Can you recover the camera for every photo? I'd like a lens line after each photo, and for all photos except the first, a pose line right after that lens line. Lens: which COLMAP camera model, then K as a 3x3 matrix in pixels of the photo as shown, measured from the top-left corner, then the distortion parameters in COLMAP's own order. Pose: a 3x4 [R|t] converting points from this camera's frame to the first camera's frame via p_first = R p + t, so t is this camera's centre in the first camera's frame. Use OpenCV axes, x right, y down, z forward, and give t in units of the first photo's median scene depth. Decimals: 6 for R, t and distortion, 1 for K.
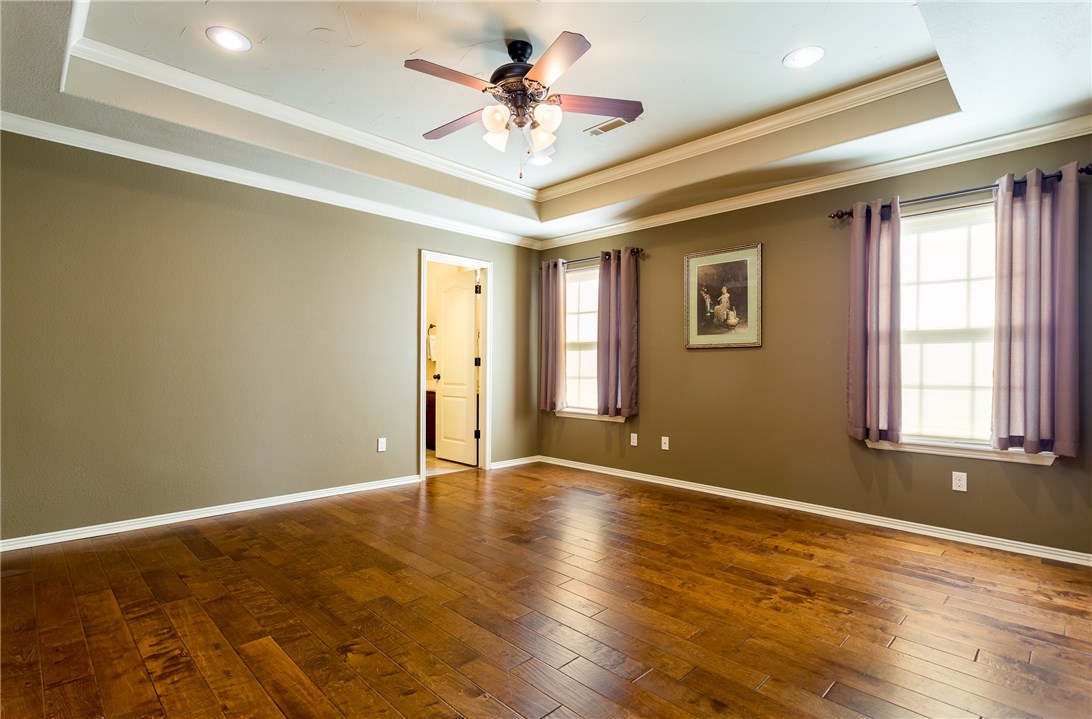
lens RADIAL K [[528.4, 0, 547.7], [0, 528.4, 363.6], [0, 0, 1]] dist [0.001719, 0.003295]
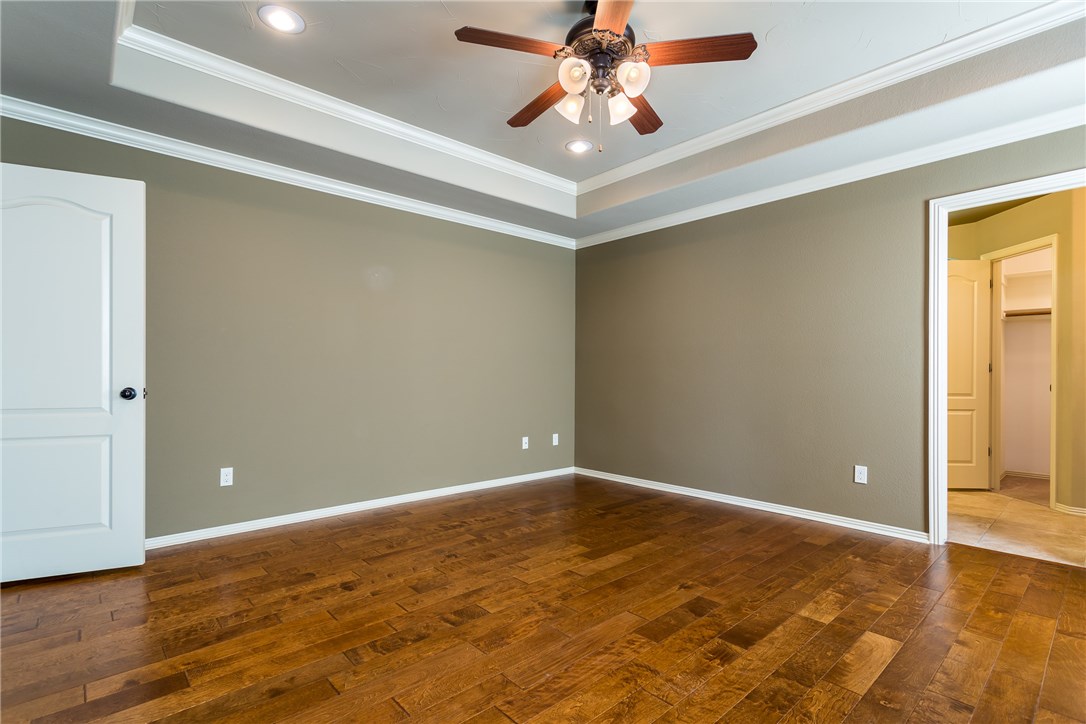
lens RADIAL K [[525.5, 0, 545.1], [0, 525.5, 371.2], [0, 0, 1]] dist [0.001719, 0.003295]
pose [[-0.051742, -0.015843, -0.998535, 0.736750], [0.003740, 0.999864, -0.016058, 0.019127], [0.998653, -0.004565, -0.051676, 0.877582]]
